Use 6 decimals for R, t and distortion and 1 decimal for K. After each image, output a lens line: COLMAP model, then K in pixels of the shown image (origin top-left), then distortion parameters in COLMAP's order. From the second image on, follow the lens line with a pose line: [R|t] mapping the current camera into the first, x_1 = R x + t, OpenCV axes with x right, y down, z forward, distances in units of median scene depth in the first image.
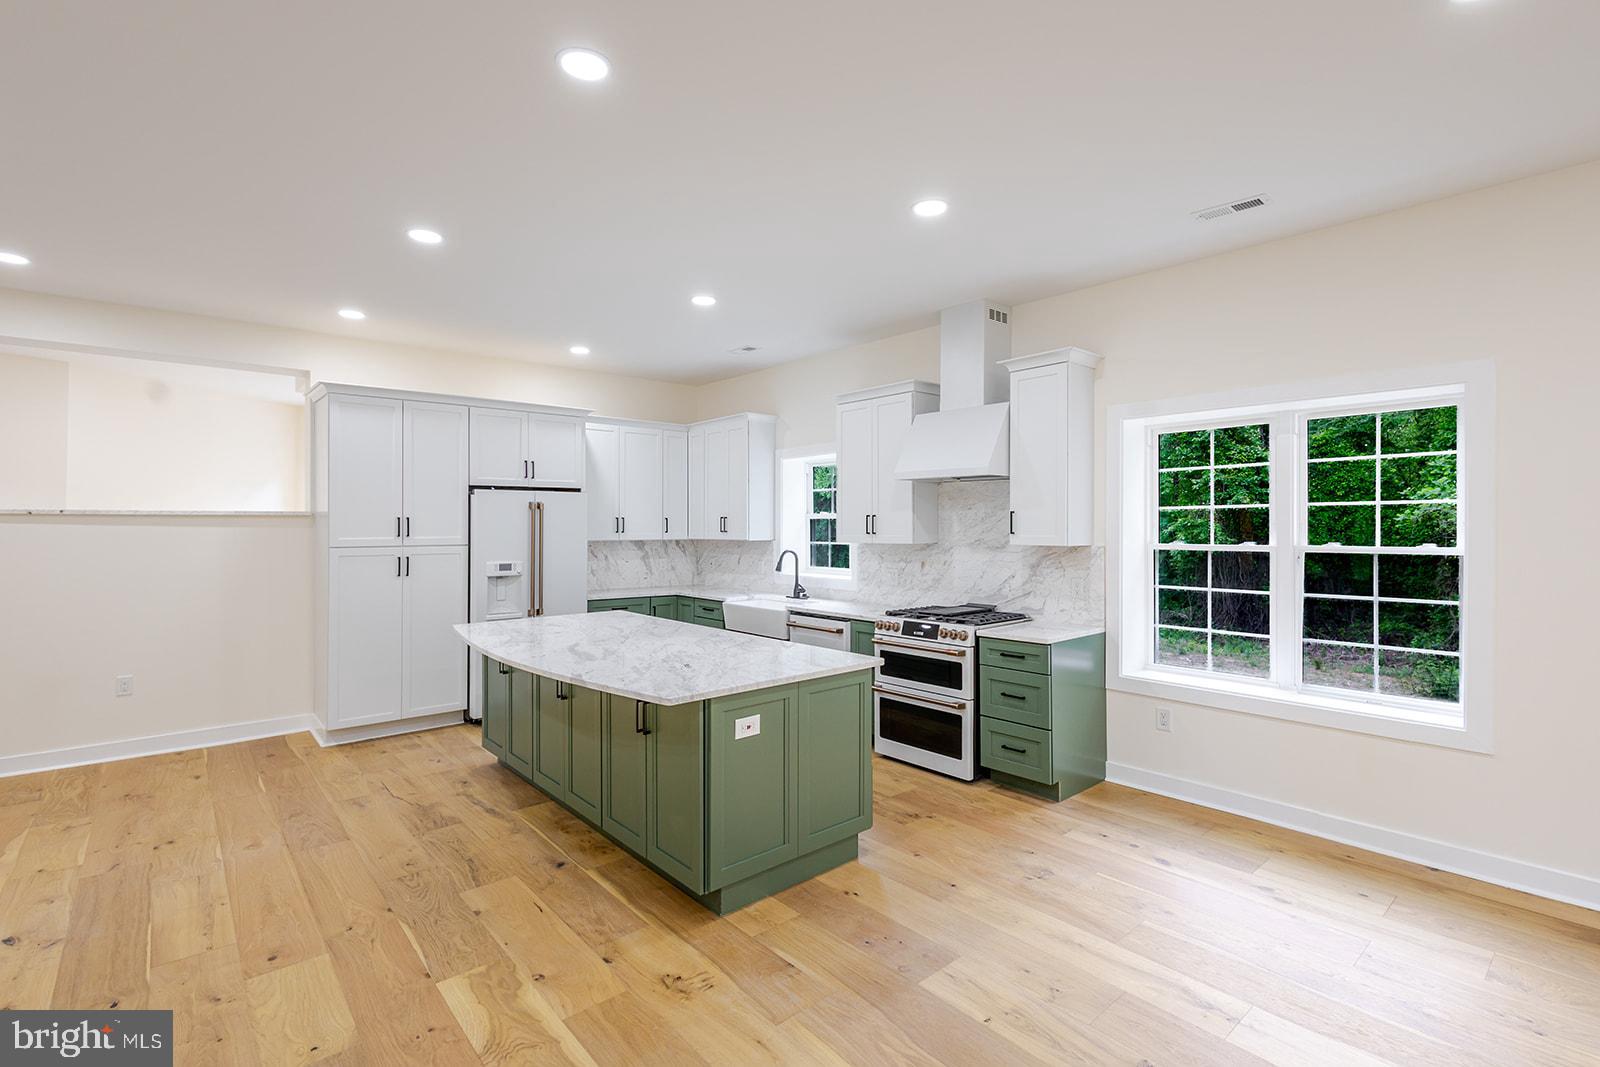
lens RADIAL K [[731.4, 0, 788.3], [0, 731.4, 563.5], [0, 0, 1]] dist [-0.000102, -0.000983]
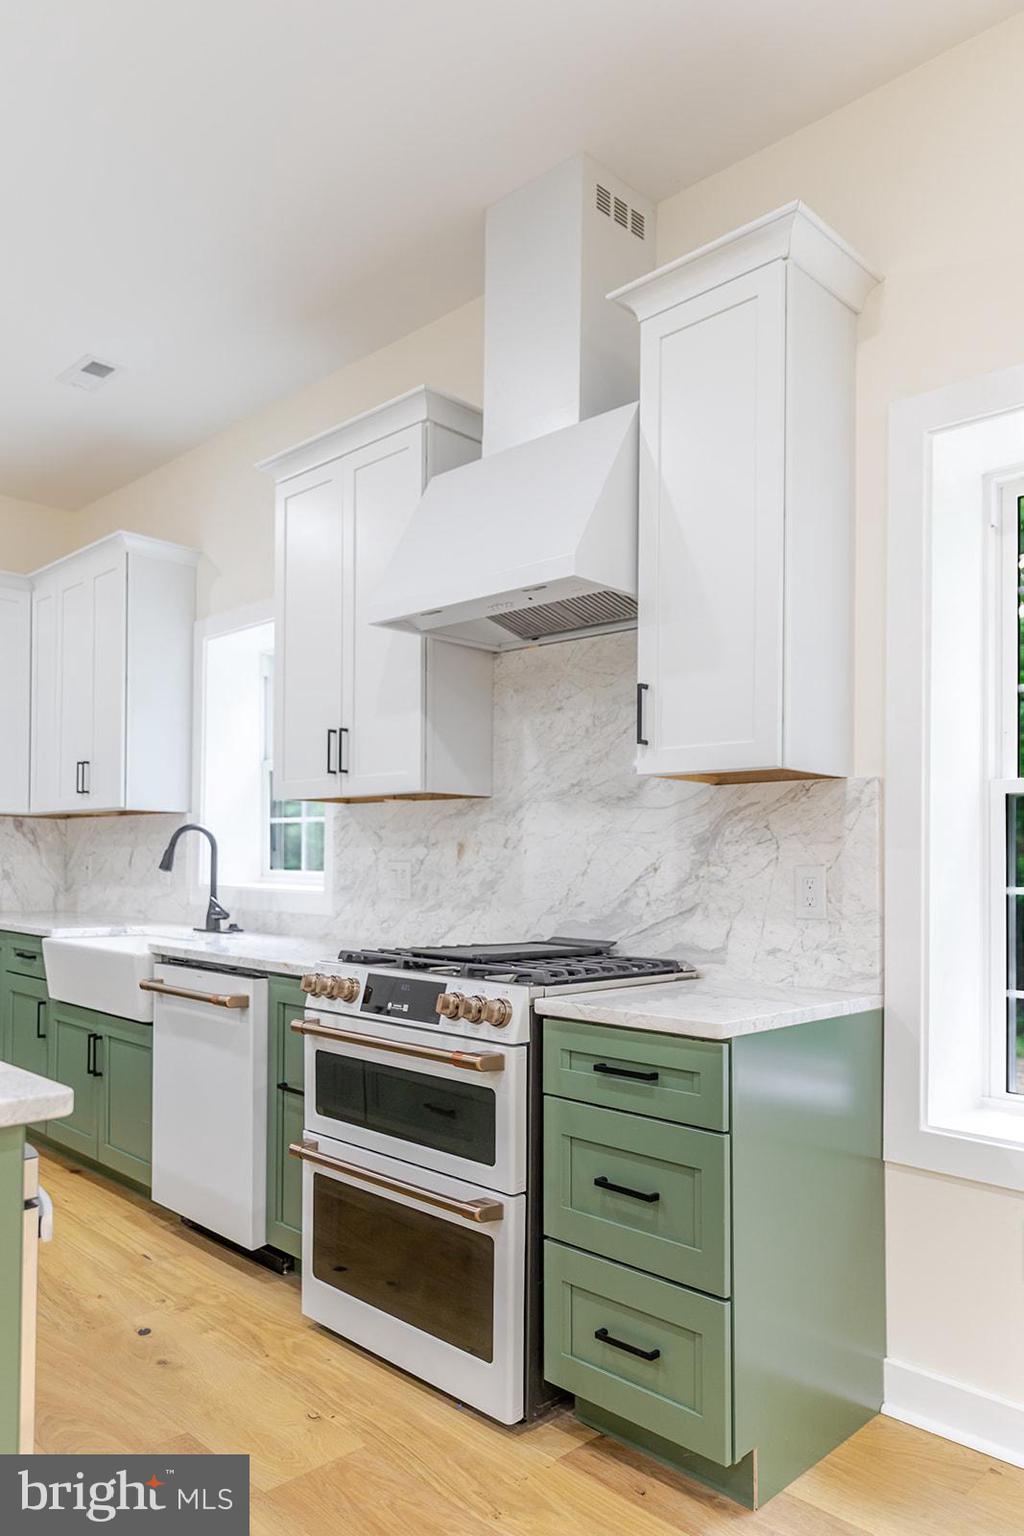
lens RADIAL K [[1037.9, 0, 488.7], [0, 1037.9, 876.1], [0, 0, 1]] dist [0.008891, -0.005761]
pose [[0.997471, 0.019658, 0.068306, 0.175184], [-0.016797, 0.998967, -0.042218, 0.046872], [-0.069065, 0.040964, 0.996771, 0.433226]]
